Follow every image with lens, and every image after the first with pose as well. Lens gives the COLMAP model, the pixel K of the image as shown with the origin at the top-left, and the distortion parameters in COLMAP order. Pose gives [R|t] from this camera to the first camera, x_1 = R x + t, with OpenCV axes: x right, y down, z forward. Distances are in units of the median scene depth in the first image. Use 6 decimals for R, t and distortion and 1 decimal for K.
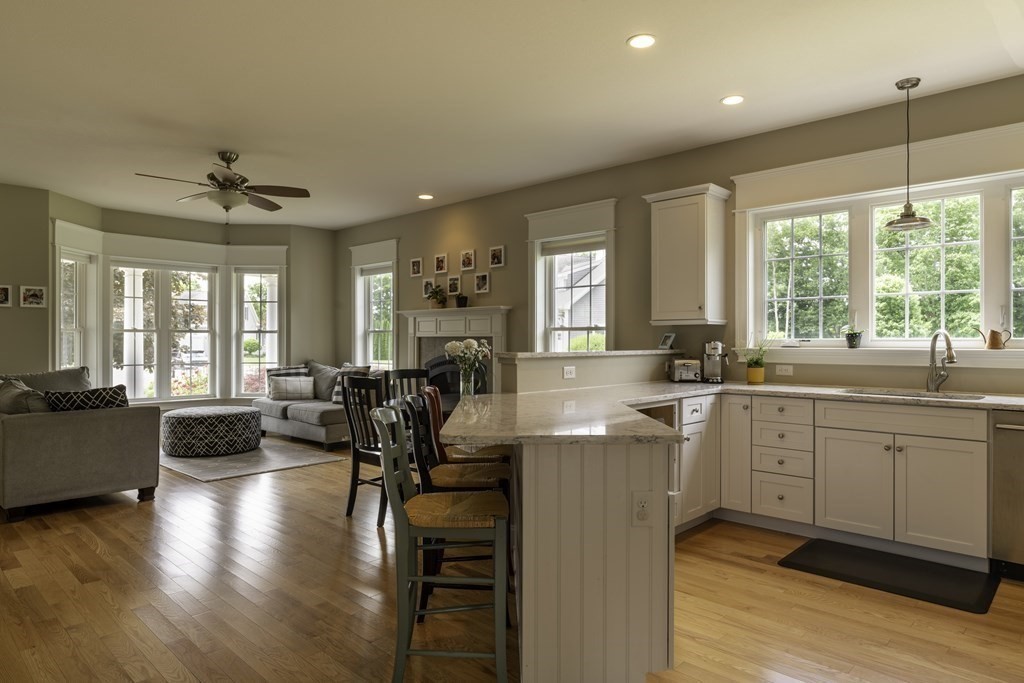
lens RADIAL K [[623.7, 0, 493.6], [0, 623.7, 342.1], [0, 0, 1]] dist [-0.015300, 0.003415]
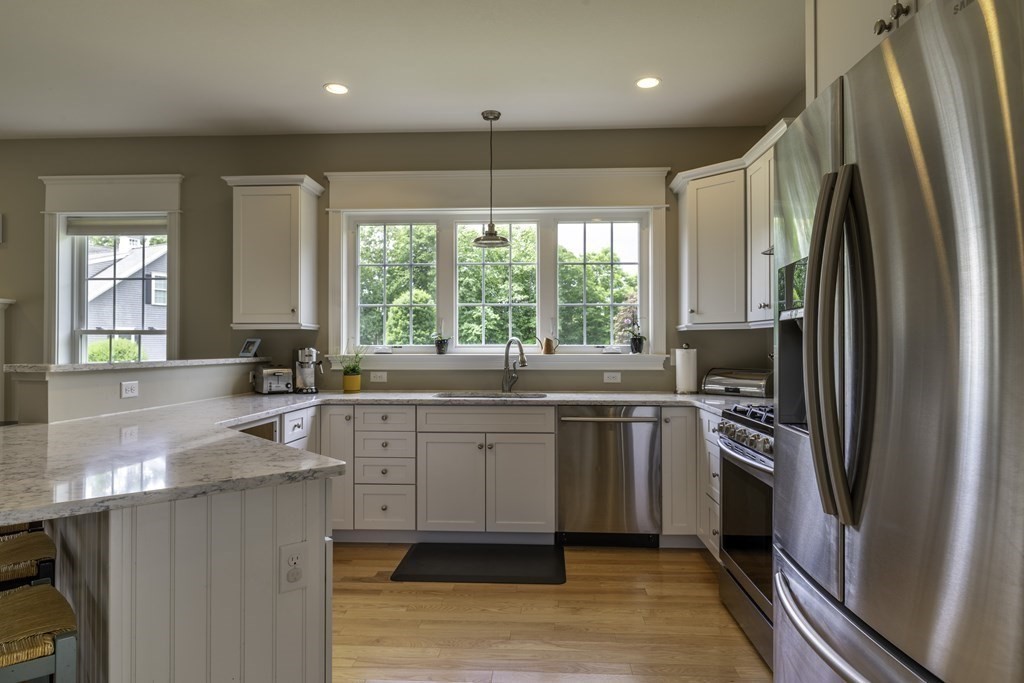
lens RADIAL K [[623.7, 0, 521.9], [0, 623.7, 340.2], [0, 0, 1]] dist [-0.015300, 0.003415]
pose [[0.736051, 0.006847, 0.676892, -0.040454], [0.002006, 0.999922, -0.012295, -0.000696], [-0.676923, 0.010407, 0.735980, 0.133410]]
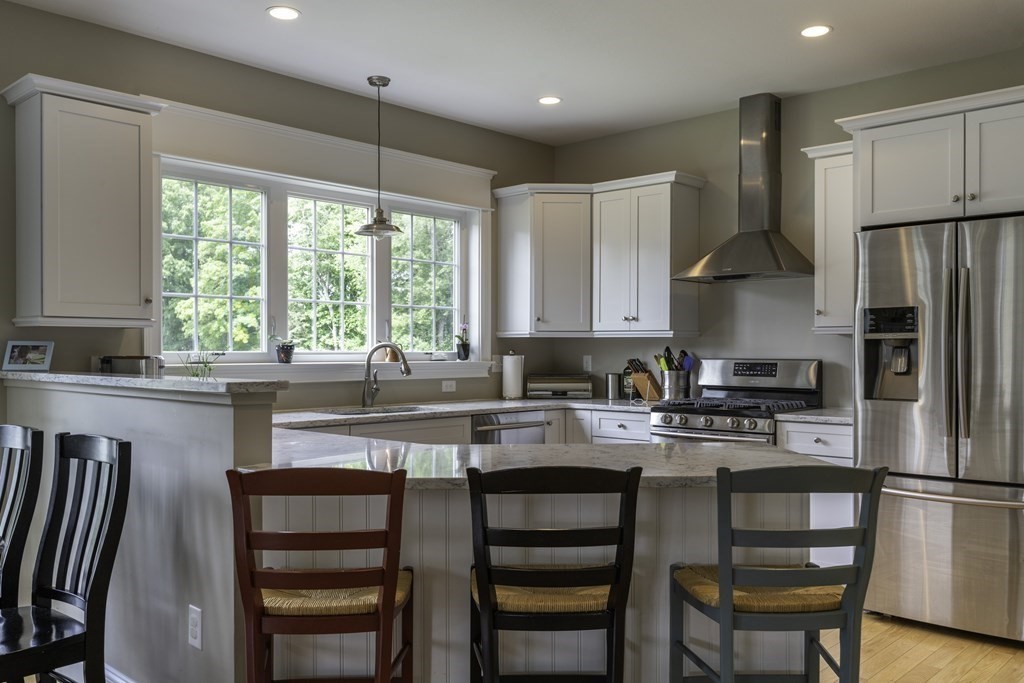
lens RADIAL K [[896.6, 0, 529.5], [0, 896.6, 348.1], [0, 0, 1]] dist [0.014329, 0.003384]
pose [[-0.048479, 0.000324, 0.998824, -0.656402], [-0.000300, 1.000000, -0.000339, -0.010351], [-0.998824, -0.000316, -0.048479, 0.775355]]
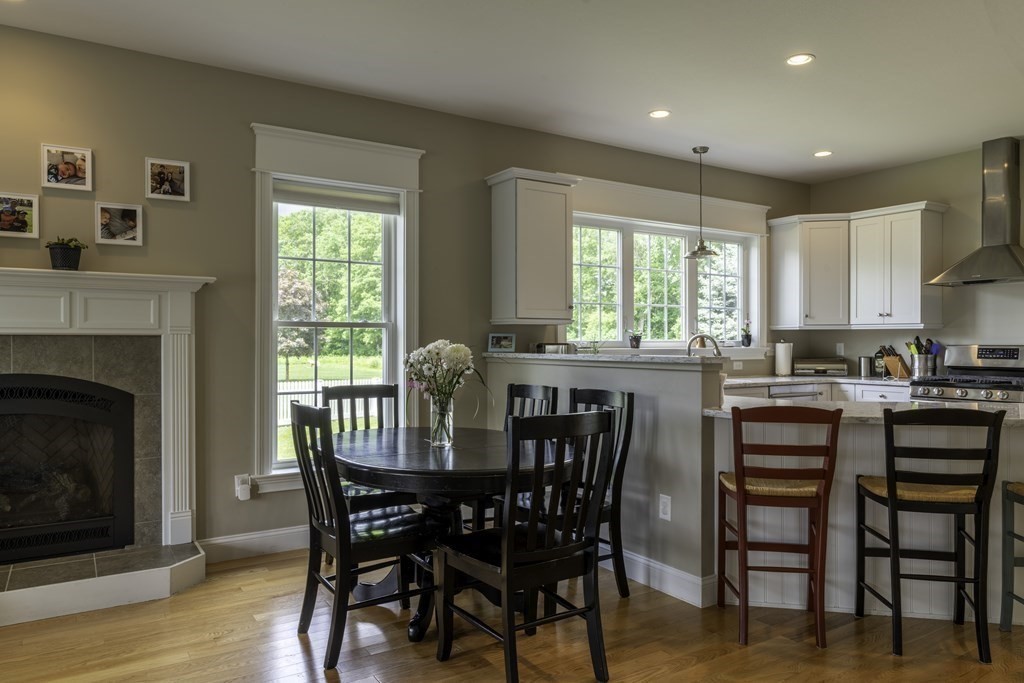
lens RADIAL K [[730.2, 0, 522.7], [0, 730.2, 338.3], [0, 0, 1]] dist [0.012929, -0.002653]
pose [[0.194168, 0.002325, 0.980966, -0.885518], [0.002565, 0.999993, -0.002877, -0.006285], [-0.980965, 0.003074, 0.194160, 0.992197]]
